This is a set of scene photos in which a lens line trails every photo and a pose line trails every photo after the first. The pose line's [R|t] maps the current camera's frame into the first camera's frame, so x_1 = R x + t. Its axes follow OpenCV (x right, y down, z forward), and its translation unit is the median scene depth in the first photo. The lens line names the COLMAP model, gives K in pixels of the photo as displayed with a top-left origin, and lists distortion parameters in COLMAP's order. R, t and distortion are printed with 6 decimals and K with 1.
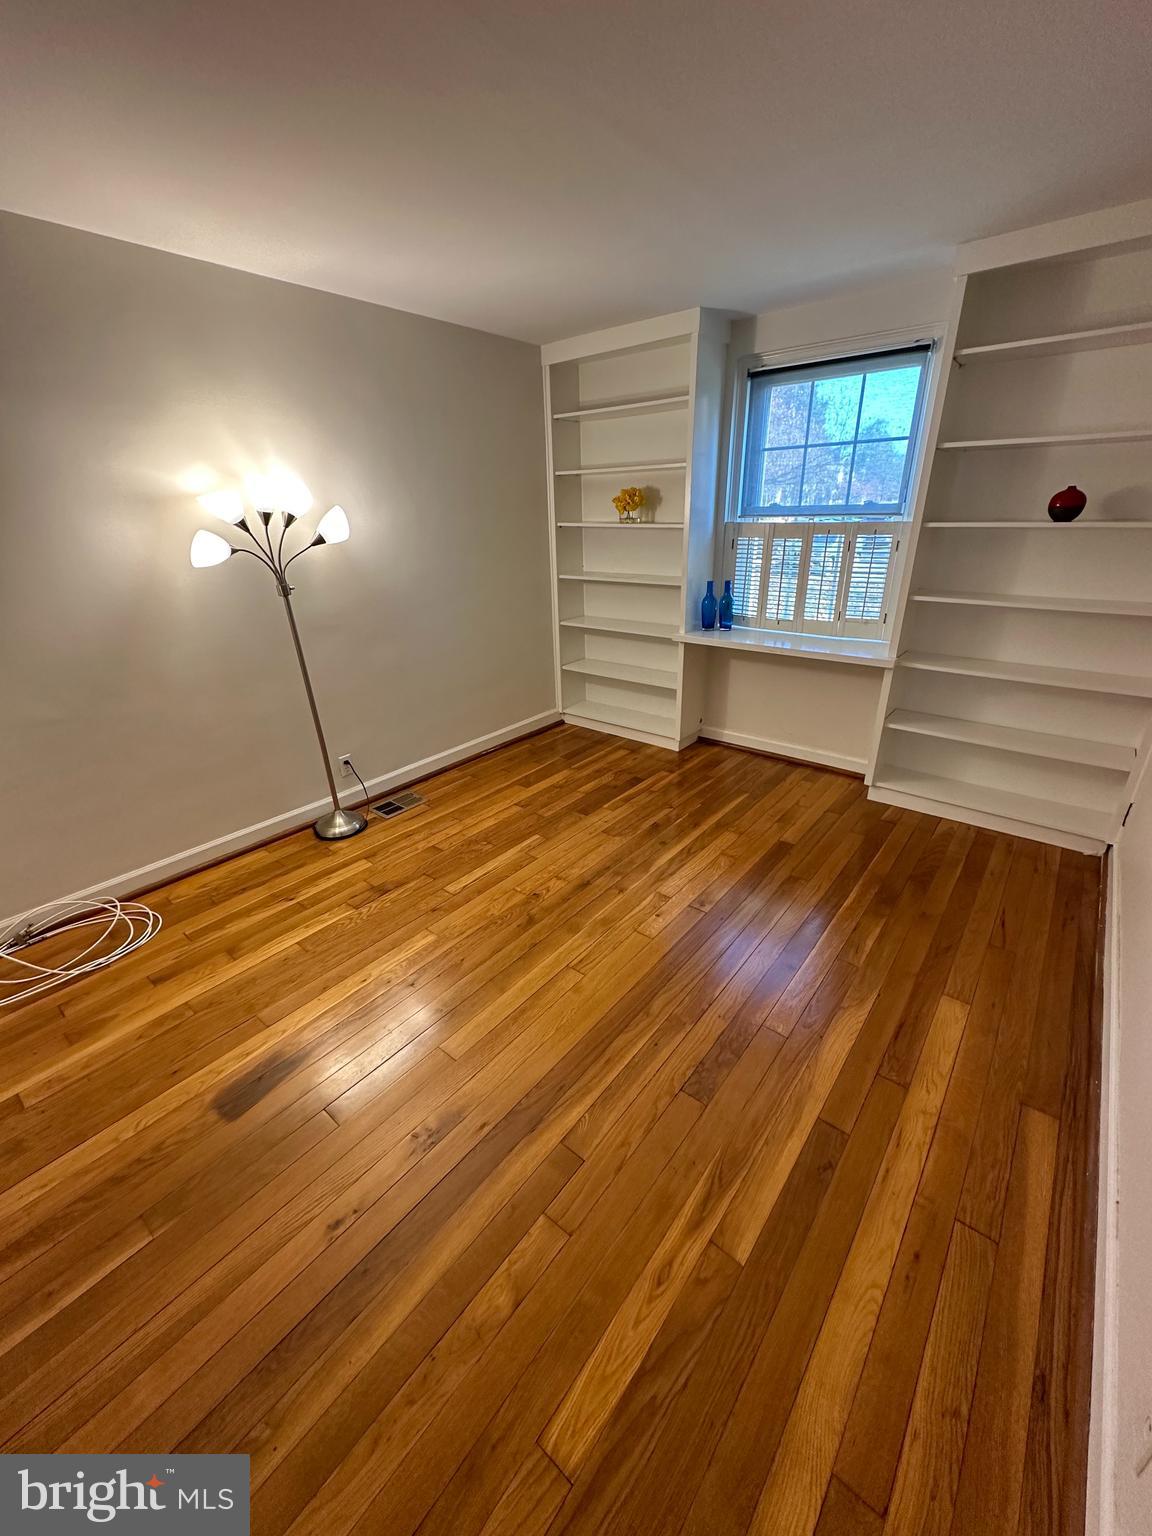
lens RADIAL K [[612.3, 0, 575.1], [0, 612.3, 764.9], [0, 0, 1]] dist [0.000486, 0.000451]
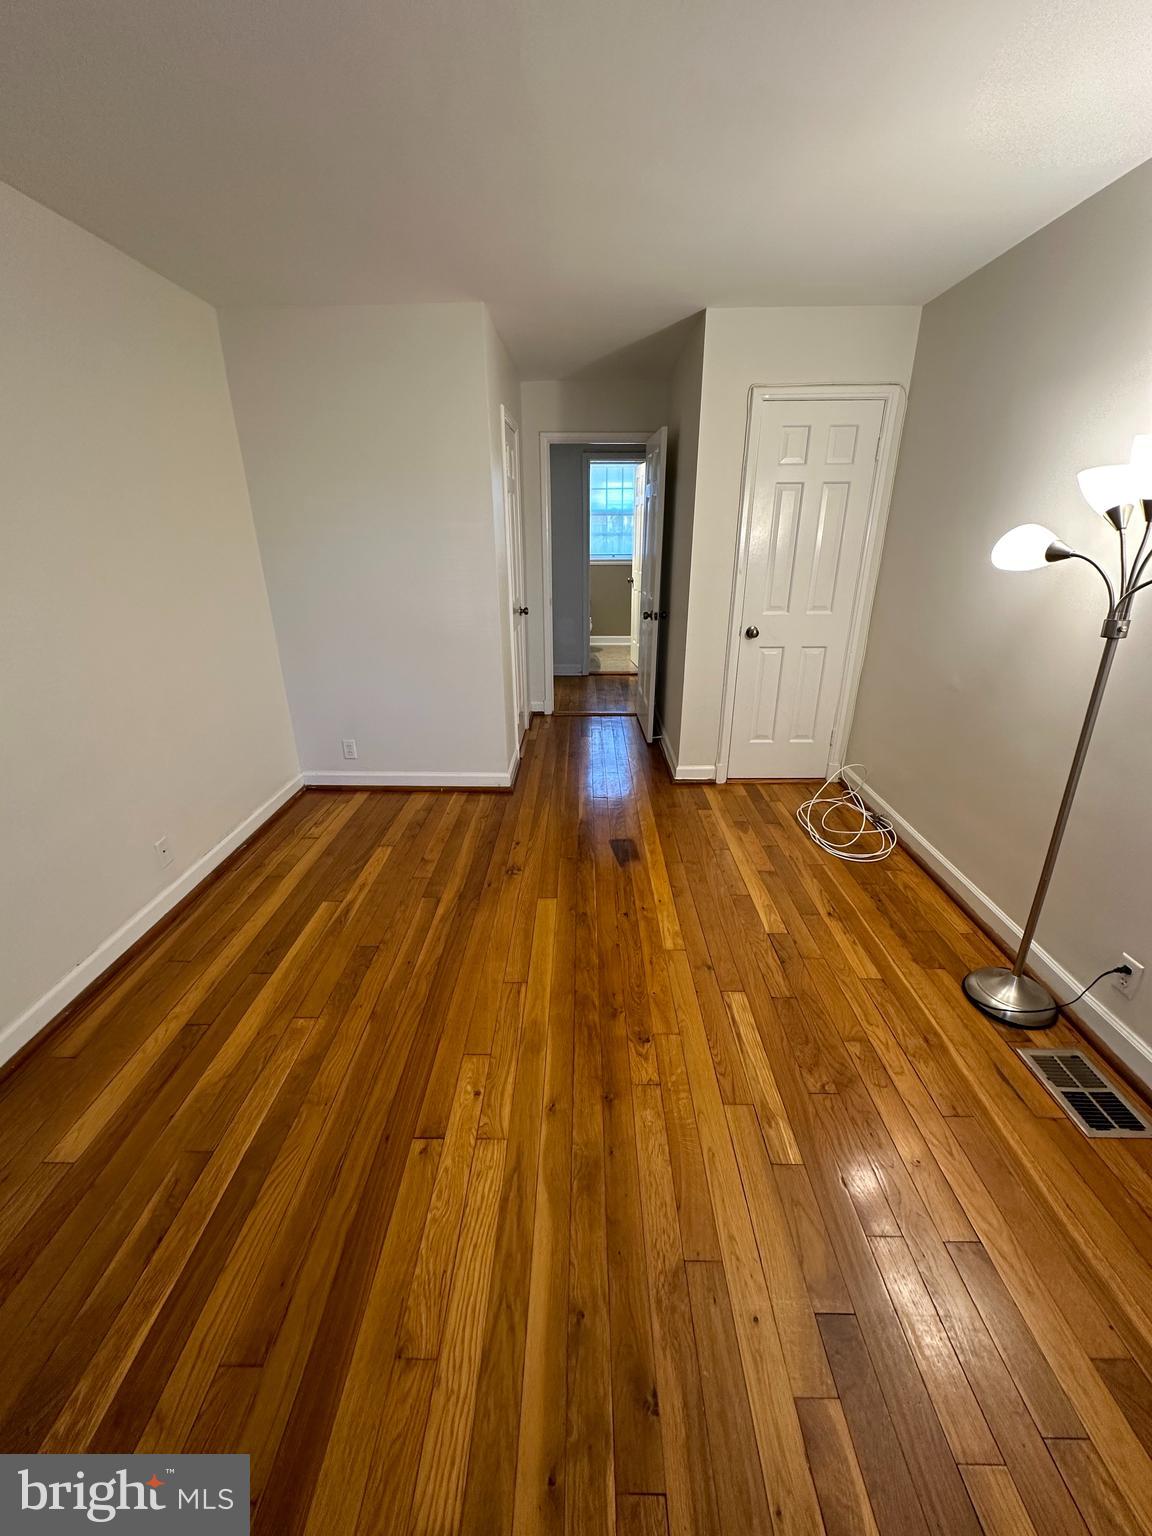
lens RADIAL K [[612.3, 0, 573.6], [0, 612.3, 771.5], [0, 0, 1]] dist [0.000486, 0.000451]
pose [[-0.784256, 0.257678, -0.564398, 0.341296], [-0.217886, 0.737353, 0.639404, -0.483446], [0.580921, 0.624430, -0.522129, 1.178130]]
